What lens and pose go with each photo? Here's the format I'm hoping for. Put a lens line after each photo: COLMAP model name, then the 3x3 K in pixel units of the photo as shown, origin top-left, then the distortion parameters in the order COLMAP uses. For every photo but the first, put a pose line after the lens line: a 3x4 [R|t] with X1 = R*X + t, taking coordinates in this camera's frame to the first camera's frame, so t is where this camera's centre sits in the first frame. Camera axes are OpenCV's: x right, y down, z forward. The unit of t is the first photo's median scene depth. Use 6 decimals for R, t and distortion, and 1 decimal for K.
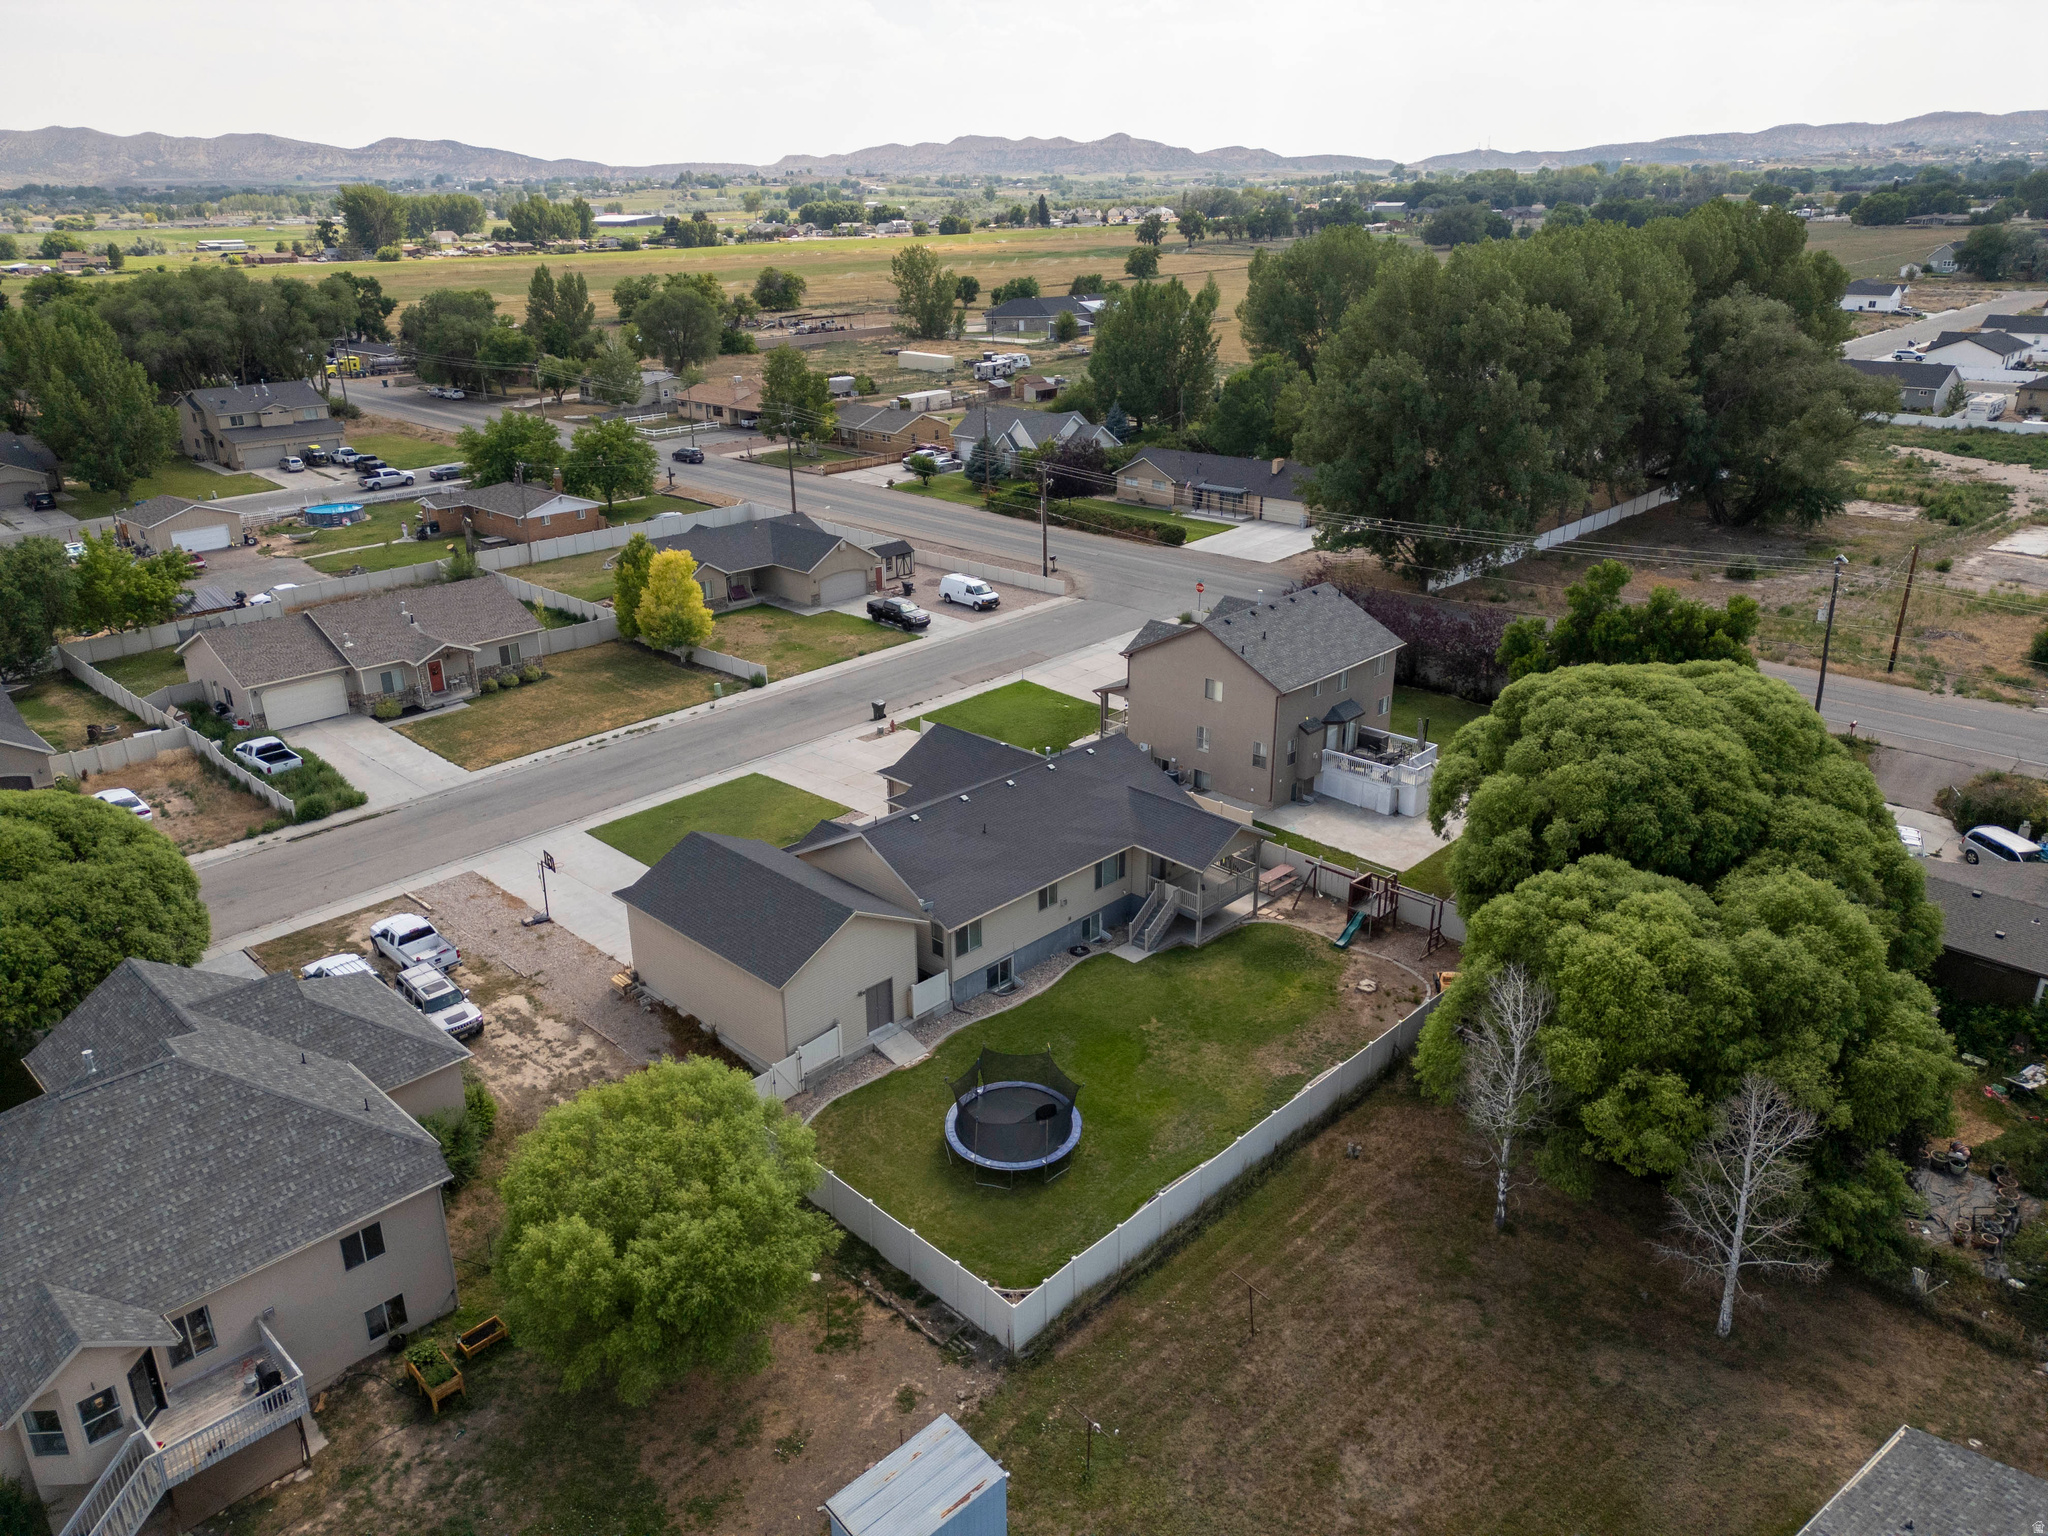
lens RADIAL K [[1428.8, 0, 1028.3], [0, 1428.8, 773.4], [0, 0, 1]] dist [0.070524, -0.065776]
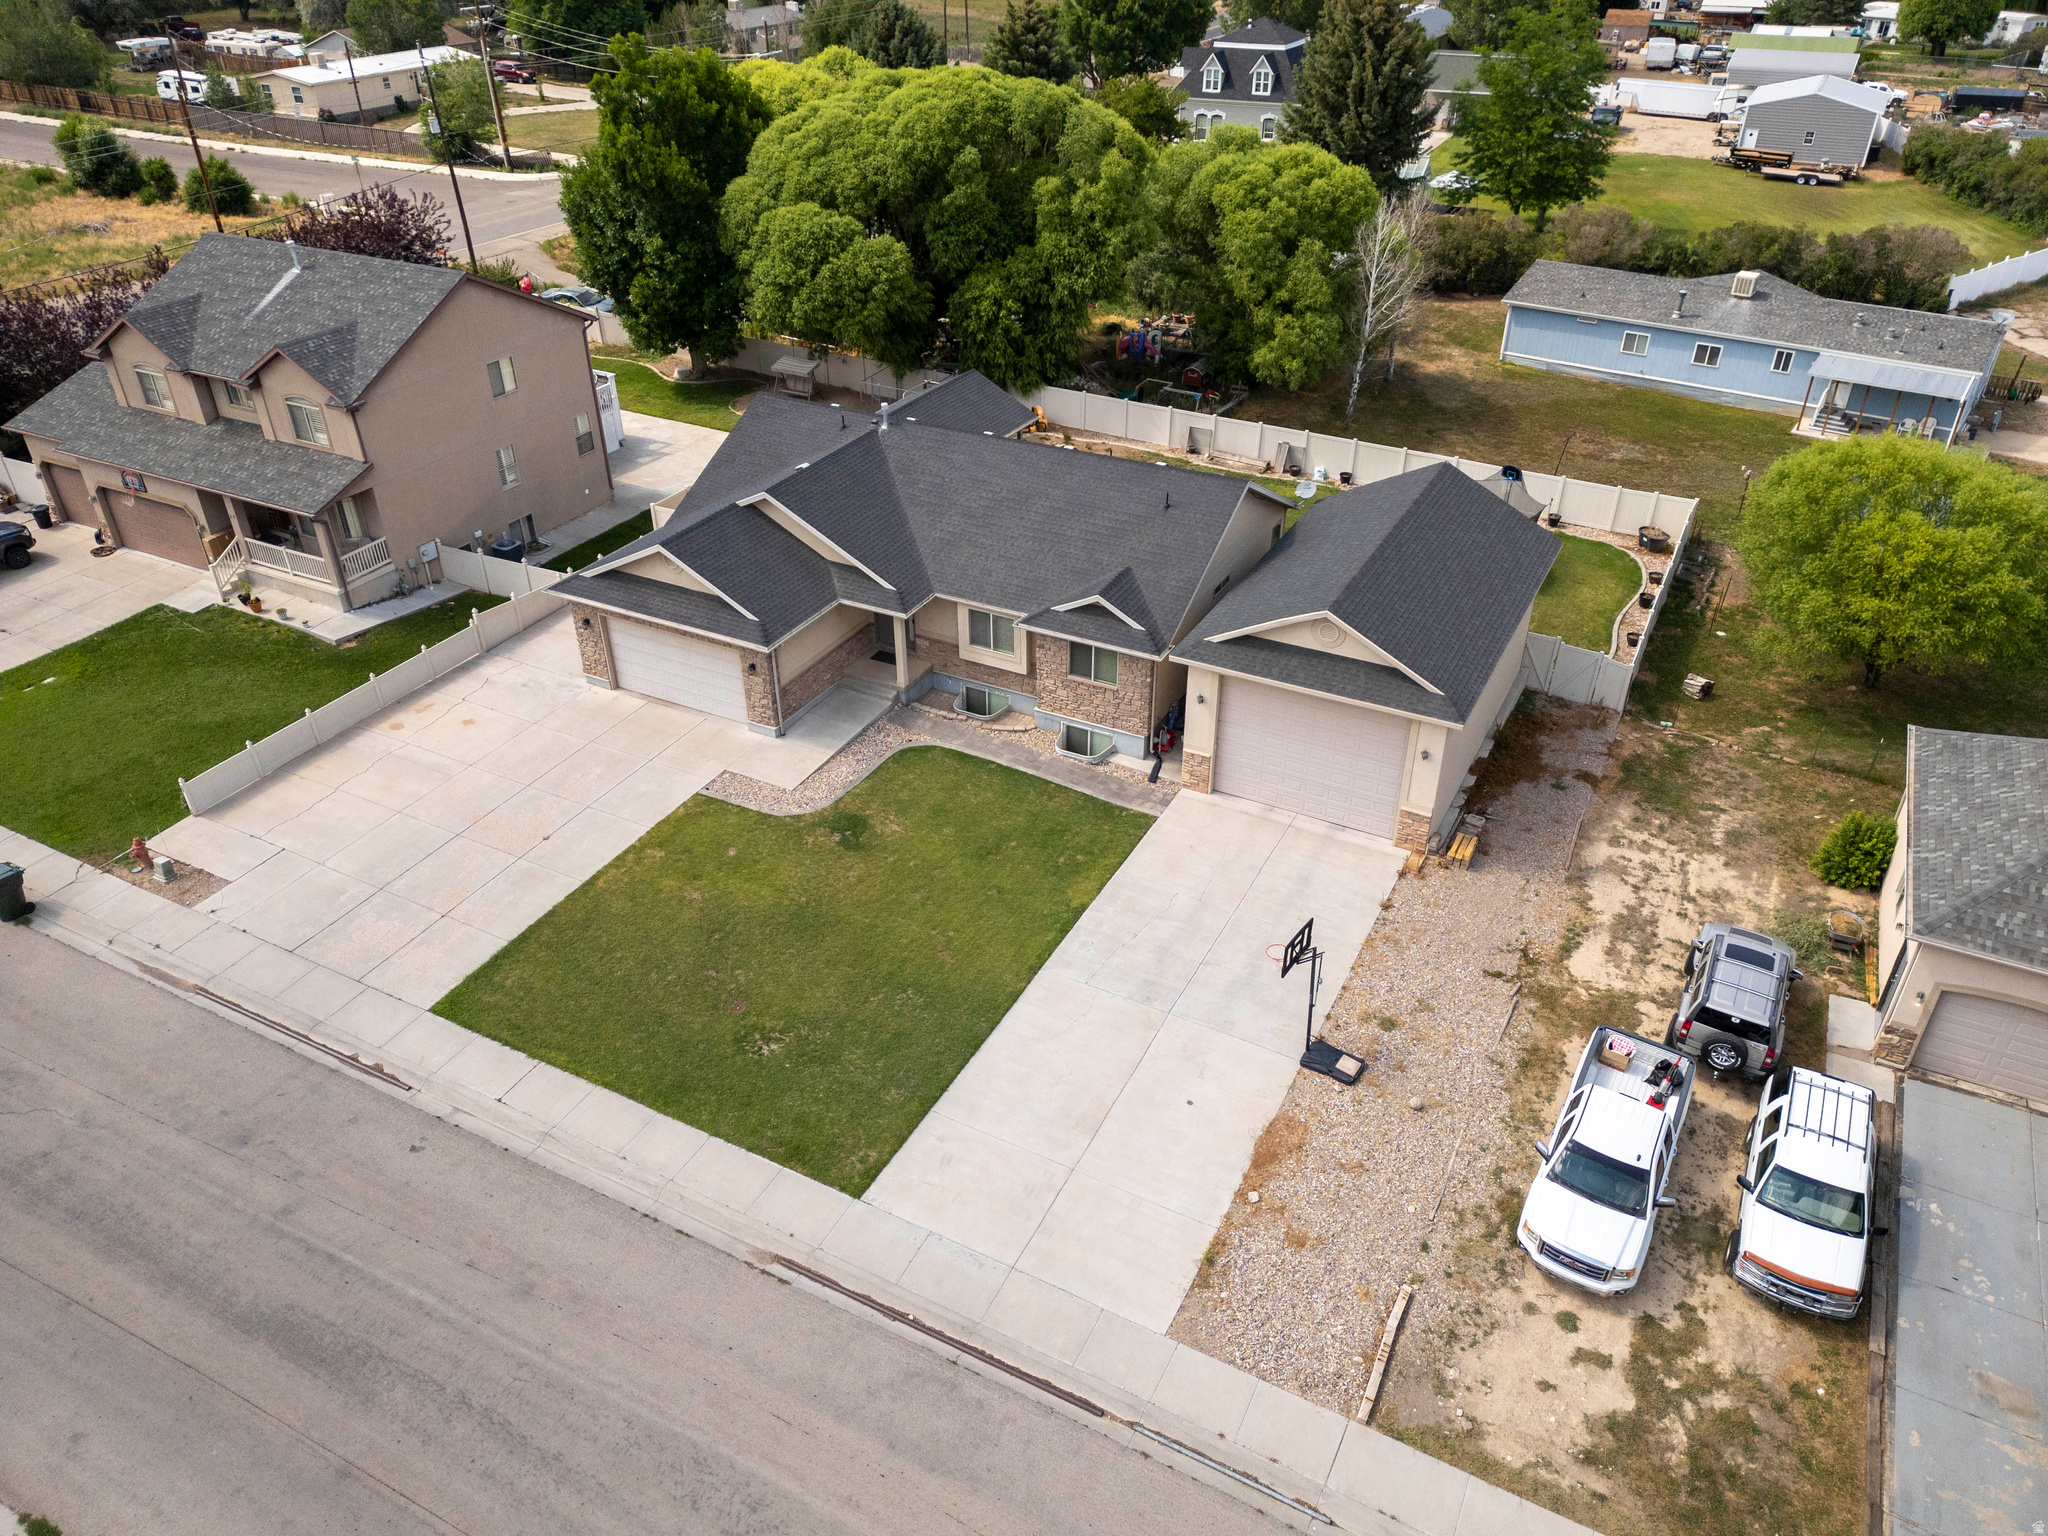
lens RADIAL K [[1428.8, 0, 1028.3], [0, 1428.8, 773.4], [0, 0, 1]] dist [0.070524, -0.065776]
pose [[-0.285532, -0.509691, 0.811595, -0.497785], [0.358826, 0.728396, 0.583681, -0.203003], [-0.888659, 0.457881, -0.025090, 0.832632]]
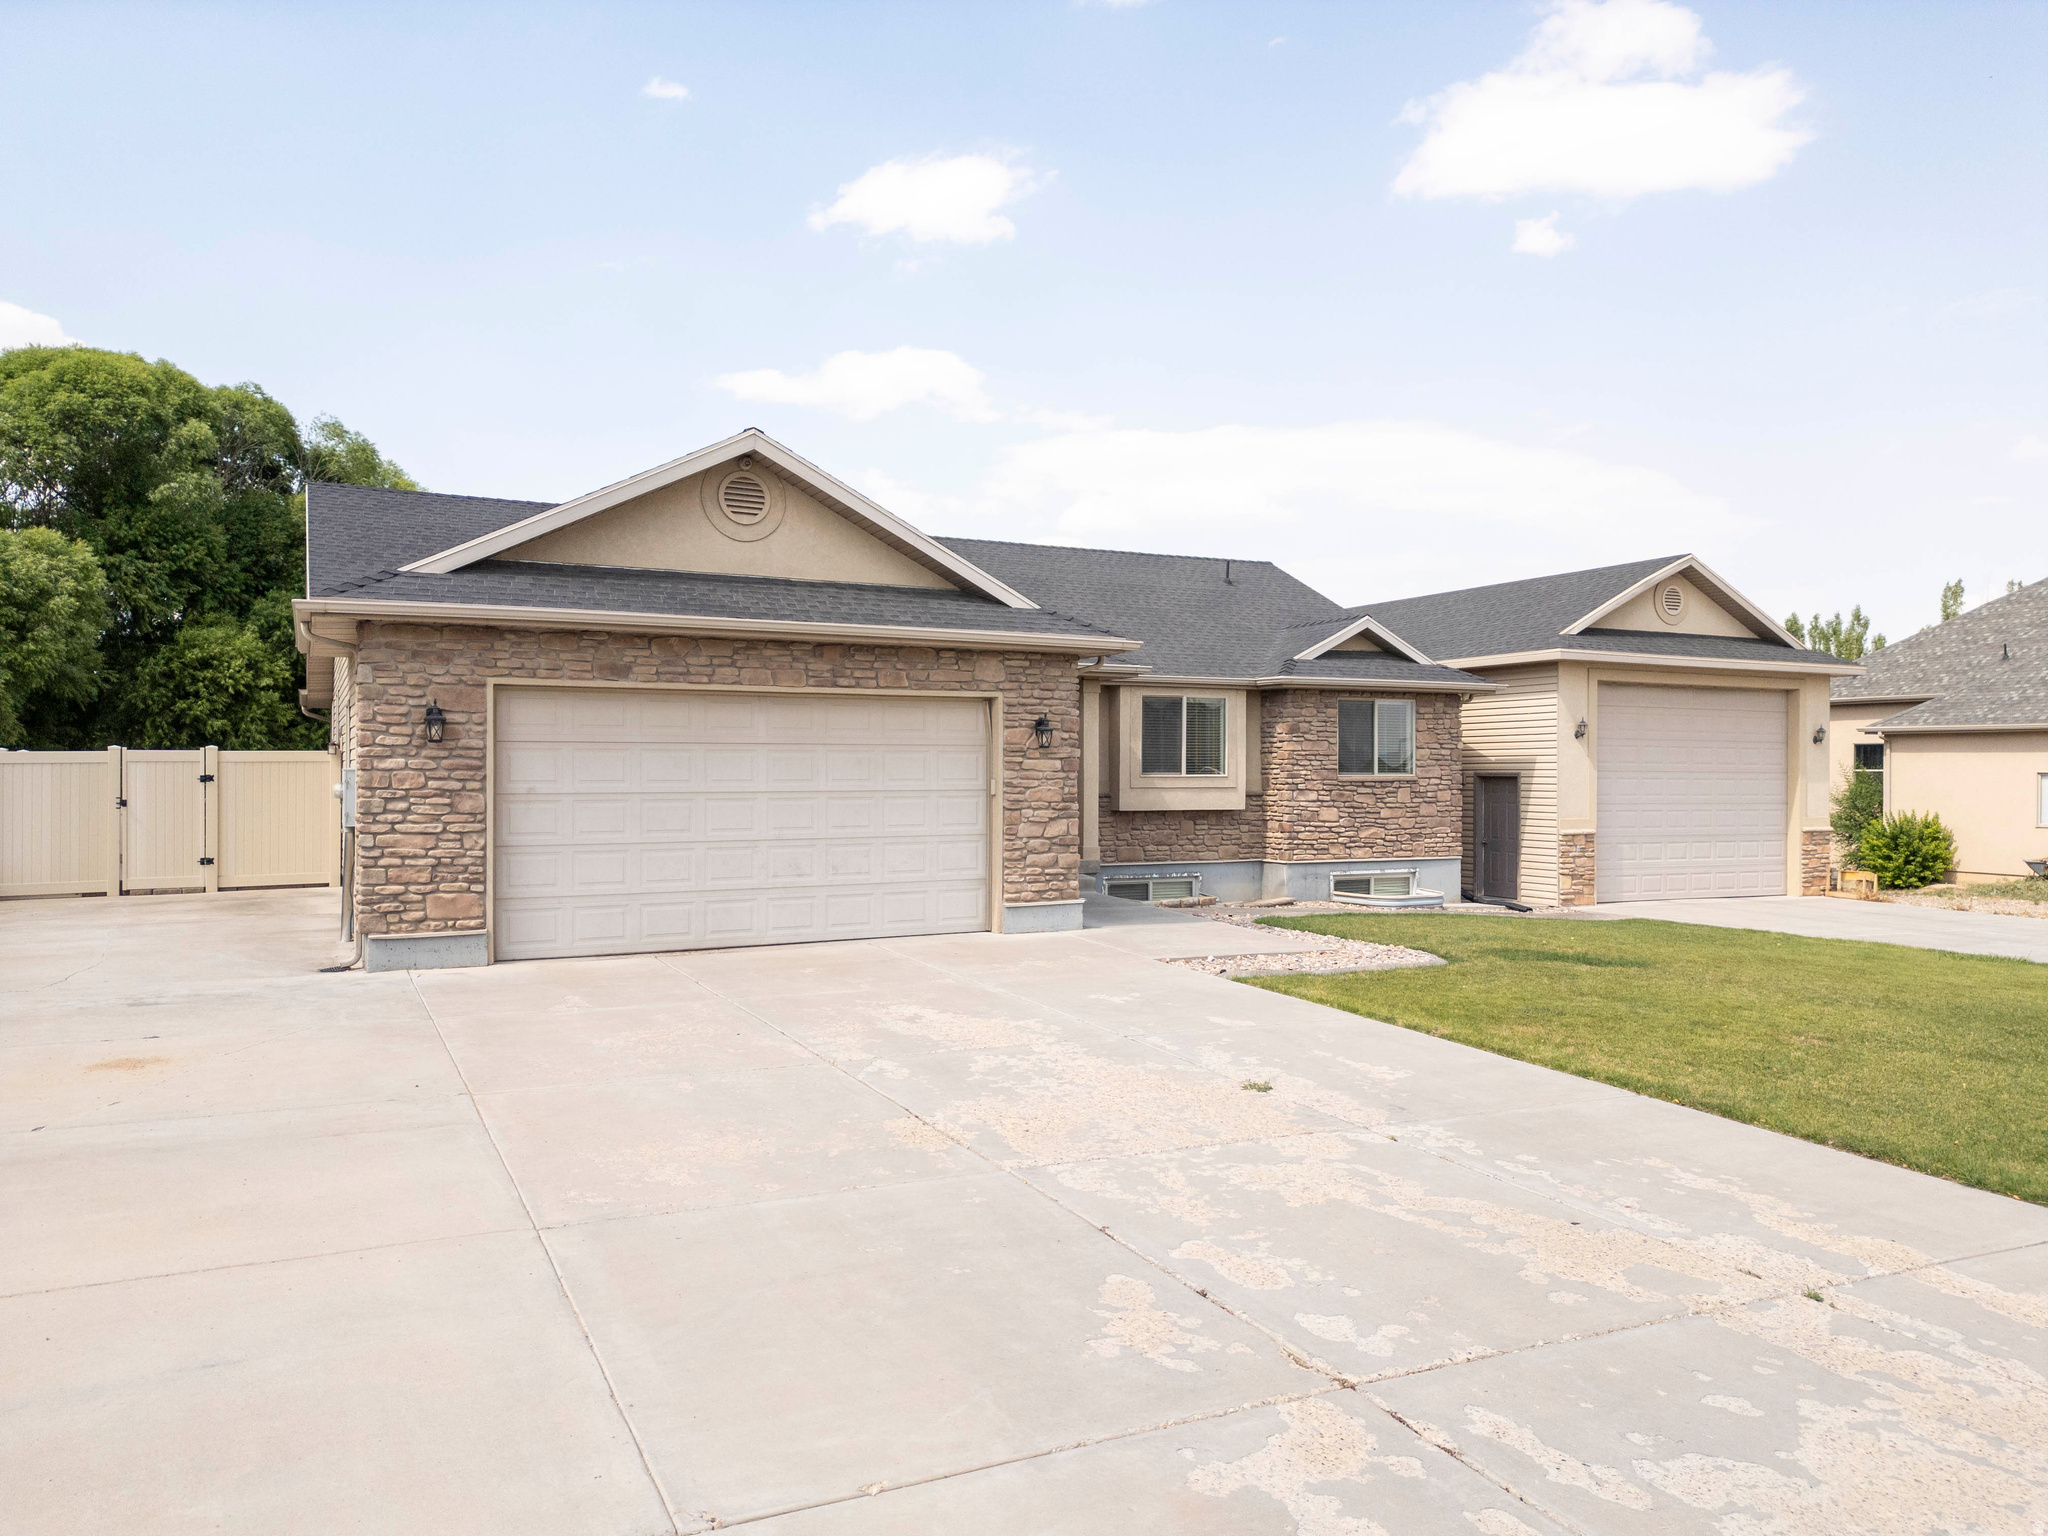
lens RADIAL K [[1430.8, 0, 1030.6], [0, 1430.8, 764.1], [0, 0, 1]] dist [0.083680, -0.086412]
pose [[-0.945463, 0.010212, 0.325570, -0.139803], [0.127973, 0.930783, 0.342441, -0.048472], [-0.299538, 0.365430, -0.881328, 1.040838]]
